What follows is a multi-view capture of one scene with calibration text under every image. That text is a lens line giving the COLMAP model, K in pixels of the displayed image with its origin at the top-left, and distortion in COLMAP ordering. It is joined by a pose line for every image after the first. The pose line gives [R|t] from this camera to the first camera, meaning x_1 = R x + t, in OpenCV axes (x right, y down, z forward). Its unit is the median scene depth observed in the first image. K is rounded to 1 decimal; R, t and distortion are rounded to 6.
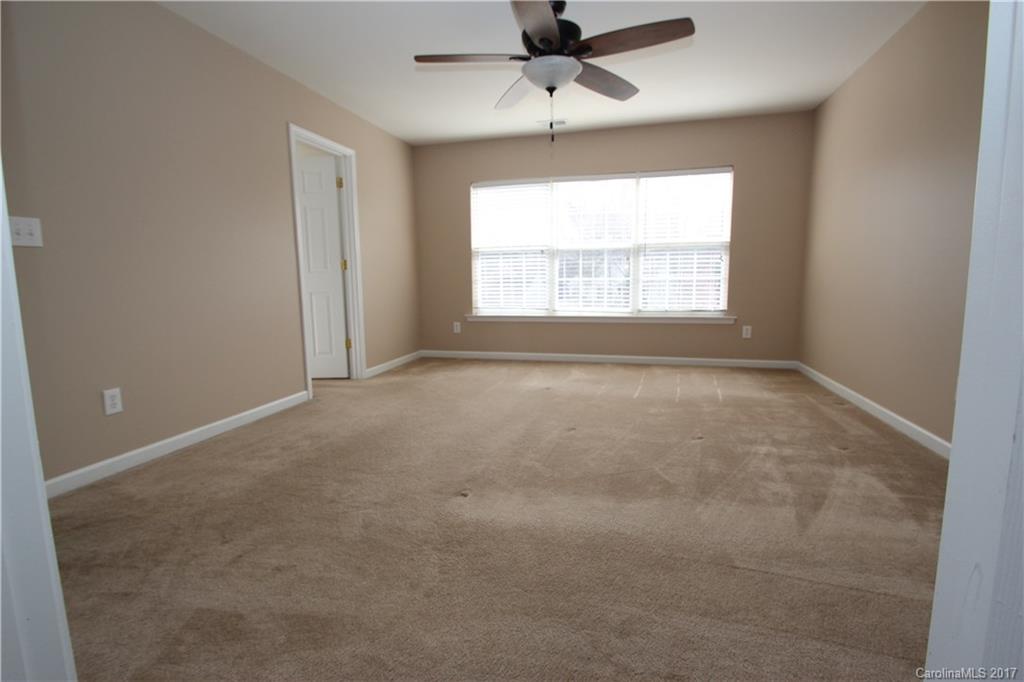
lens RADIAL K [[477.2, 0, 510.9], [0, 477.2, 342.1], [0, 0, 1]] dist [-0.002504, -0.000848]
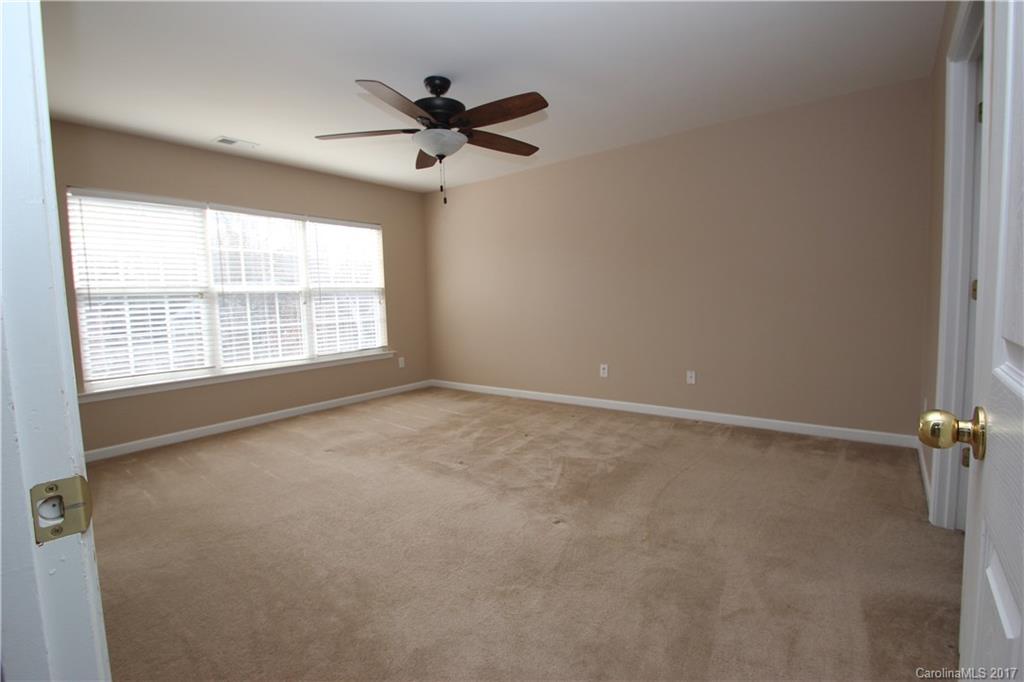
lens RADIAL K [[477.2, 0, 513.3], [0, 477.2, 336.8], [0, 0, 1]] dist [-0.002504, -0.000848]
pose [[0.370595, -0.075623, 0.925711, -0.496468], [0.151095, 0.988312, 0.020248, -0.065003], [-0.916422, 0.132366, 0.377690, 0.269602]]
